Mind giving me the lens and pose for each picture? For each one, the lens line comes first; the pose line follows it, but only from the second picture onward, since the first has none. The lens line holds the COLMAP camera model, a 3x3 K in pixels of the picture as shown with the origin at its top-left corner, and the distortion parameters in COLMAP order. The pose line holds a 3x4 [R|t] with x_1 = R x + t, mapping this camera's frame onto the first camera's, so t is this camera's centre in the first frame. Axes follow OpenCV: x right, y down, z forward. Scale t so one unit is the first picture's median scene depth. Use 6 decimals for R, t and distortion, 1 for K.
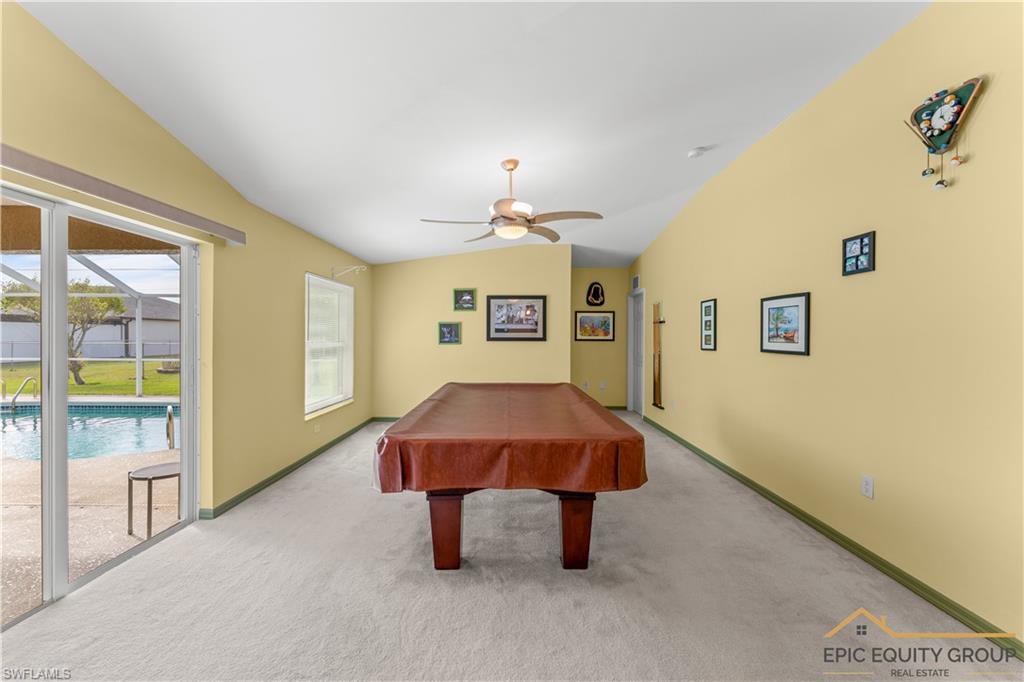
lens RADIAL K [[416.0, 0, 510.7], [0, 416.0, 338.5], [0, 0, 1]] dist [0.001090, -0.000640]
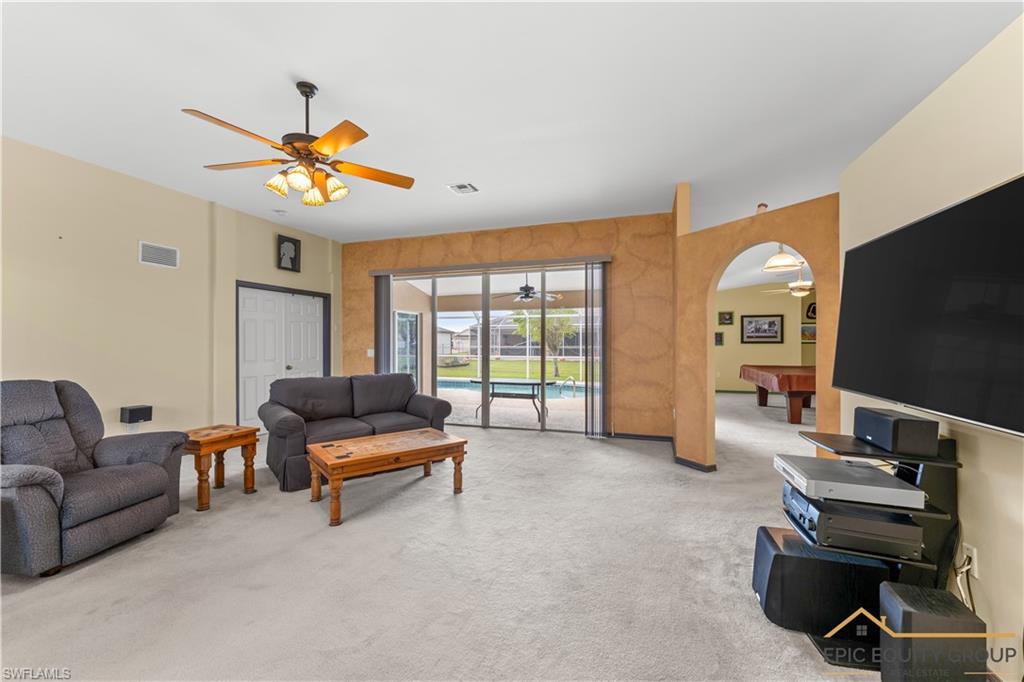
lens RADIAL K [[416.0, 0, 512.8], [0, 416.0, 347.5], [0, 0, 1]] dist [0.001090, -0.000640]
pose [[0.951862, -0.000599, -0.306526, -0.423757], [0.004229, 0.999929, 0.011179, -0.000160], [0.306498, -0.011938, 0.951796, -0.853318]]
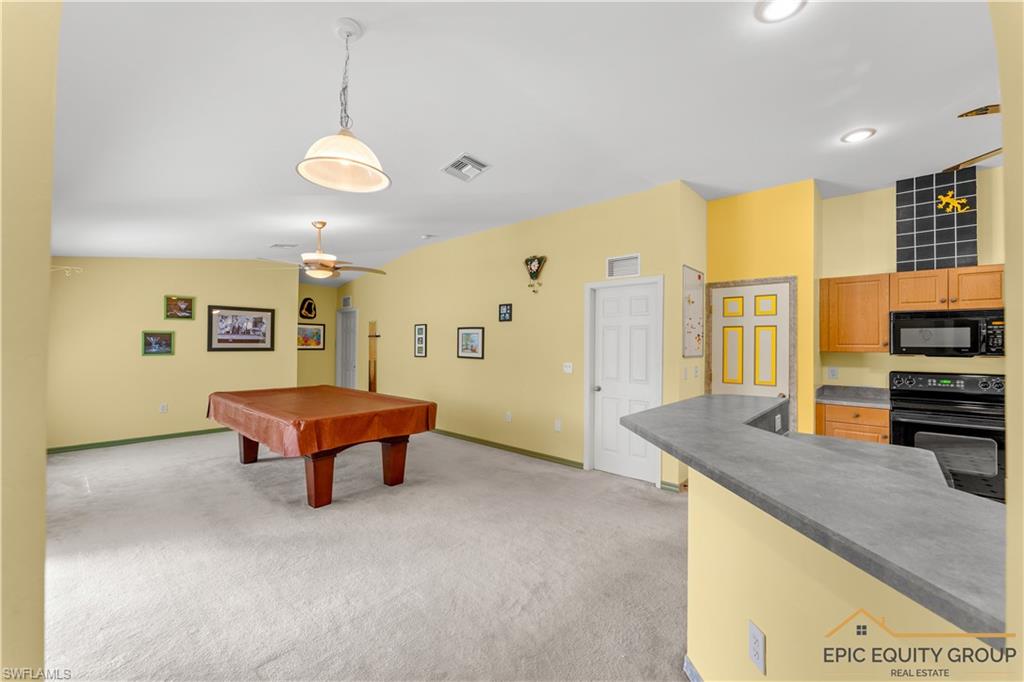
lens RADIAL K [[416.0, 0, 513.8], [0, 416.0, 335.8], [0, 0, 1]] dist [0.001090, -0.000640]
pose [[0.668343, 0.017040, 0.743658, -0.318305], [-0.004691, 0.999814, -0.018694, -0.016385], [-0.743839, 0.009006, 0.668298, -0.207878]]
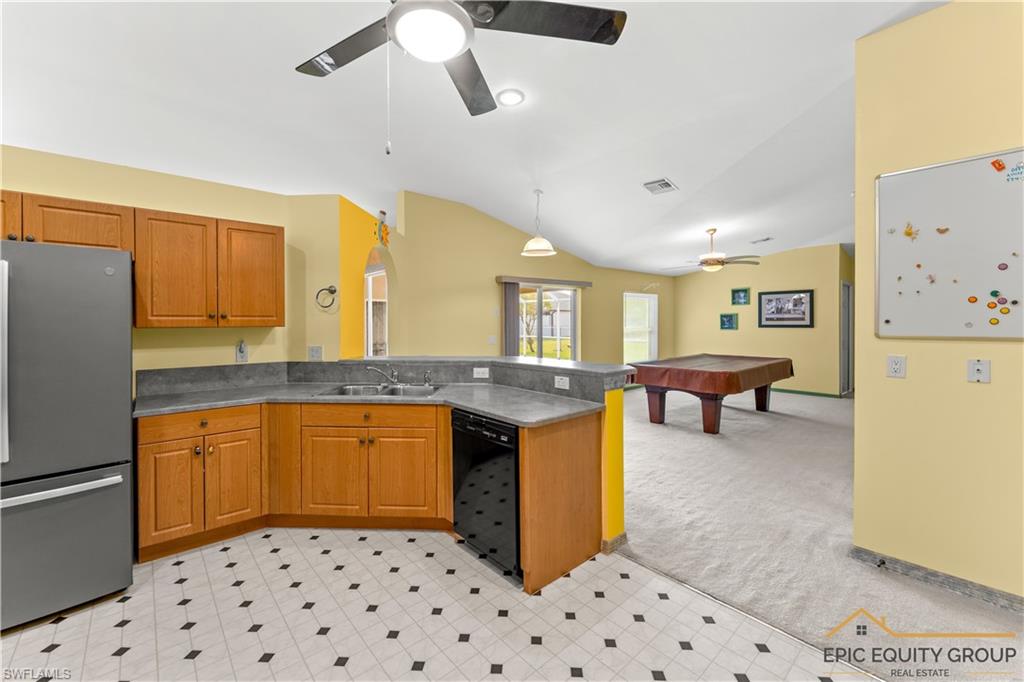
lens RADIAL K [[416.0, 0, 505.5], [0, 416.0, 324.0], [0, 0, 1]] dist [0.001090, -0.000640]
pose [[0.656234, -0.002664, -0.754552, 0.422891], [0.006093, 0.999980, 0.001769, -0.012101], [0.754533, -0.005758, 0.656237, -0.475416]]
